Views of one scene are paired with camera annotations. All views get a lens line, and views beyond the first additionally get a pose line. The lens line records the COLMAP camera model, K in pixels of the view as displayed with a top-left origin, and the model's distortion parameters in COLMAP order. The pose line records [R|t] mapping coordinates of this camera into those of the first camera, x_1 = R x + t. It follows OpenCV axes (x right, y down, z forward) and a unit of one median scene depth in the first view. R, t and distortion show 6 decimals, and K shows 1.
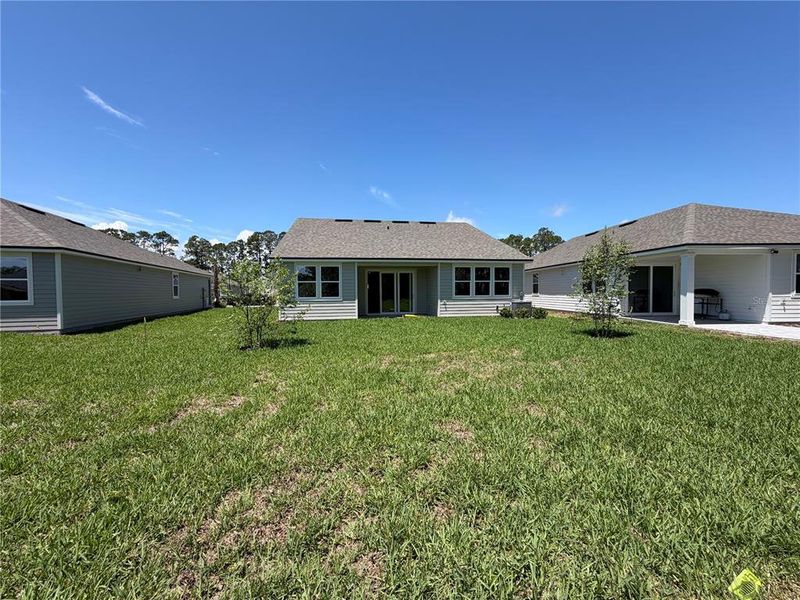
lens RADIAL K [[308.6, 0, 400.0], [0, 308.6, 300.0], [0, 0, 1]] dist [0.000682, 0.000037]
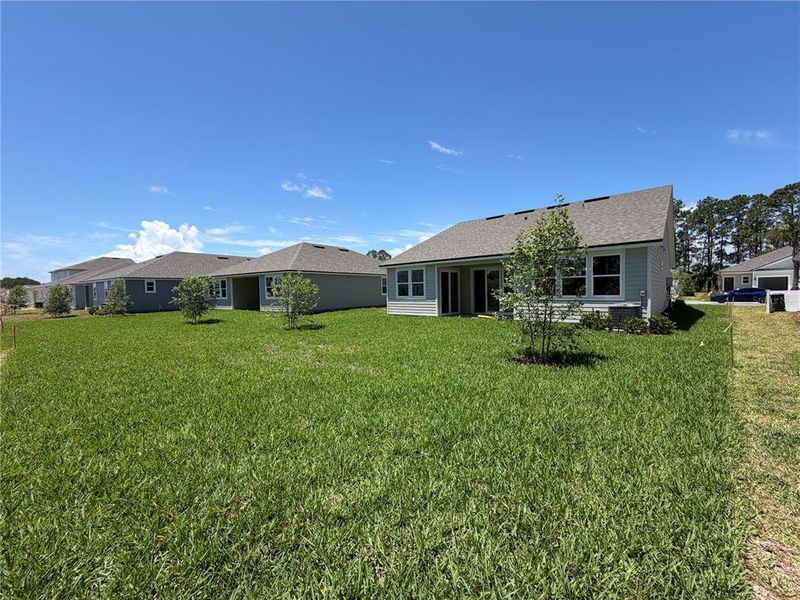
lens RADIAL K [[318.6, 0, 397.0], [0, 318.6, 299.9], [0, 0, 1]] dist [0.000342, -0.000054]
pose [[0.624293, 0.017434, -0.780996, 0.658845], [-0.009500, 0.999846, 0.014726, -0.011912], [0.781132, -0.001774, 0.624363, 0.189236]]
